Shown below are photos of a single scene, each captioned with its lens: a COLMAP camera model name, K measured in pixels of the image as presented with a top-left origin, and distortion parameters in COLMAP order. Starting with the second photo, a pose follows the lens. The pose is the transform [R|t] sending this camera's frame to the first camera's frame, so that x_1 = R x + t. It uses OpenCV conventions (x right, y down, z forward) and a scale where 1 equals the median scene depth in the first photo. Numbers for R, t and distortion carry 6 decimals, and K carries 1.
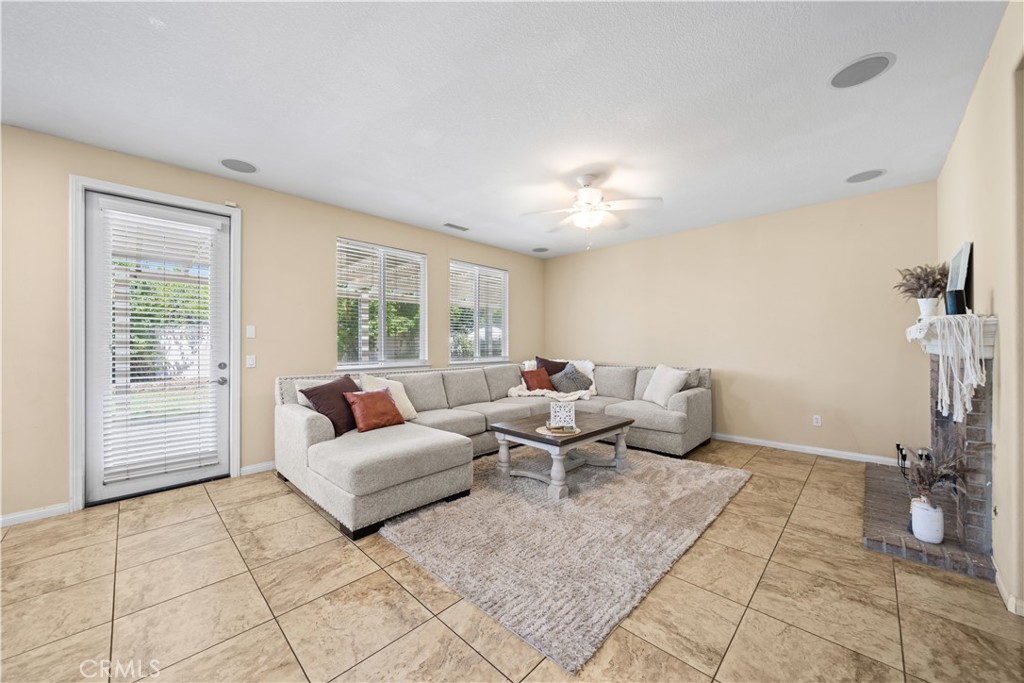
lens RADIAL K [[371.1, 0, 516.9], [0, 371.1, 341.9], [0, 0, 1]] dist [-0.003354, -0.000032]
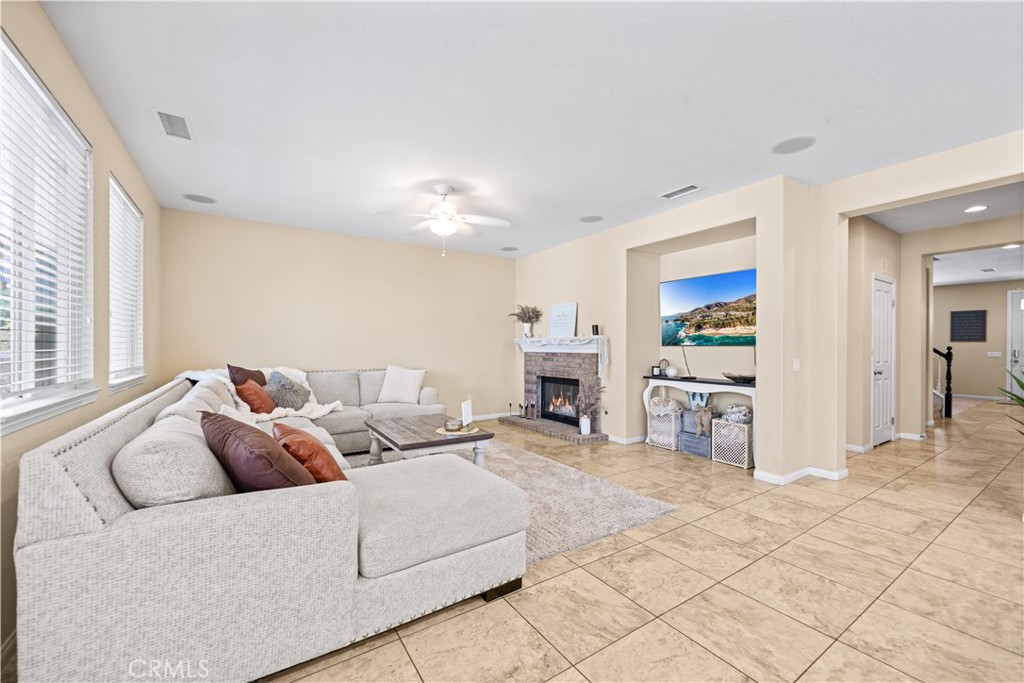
lens RADIAL K [[407.7, 0, 512.9], [0, 407.7, 347.9], [0, 0, 1]] dist [-0.004485, -0.000090]
pose [[0.223822, 0.001141, 0.974629, -1.468622], [-0.007921, 0.999968, 0.000649, 0.013934], [-0.974598, -0.007865, 0.223824, 0.921262]]
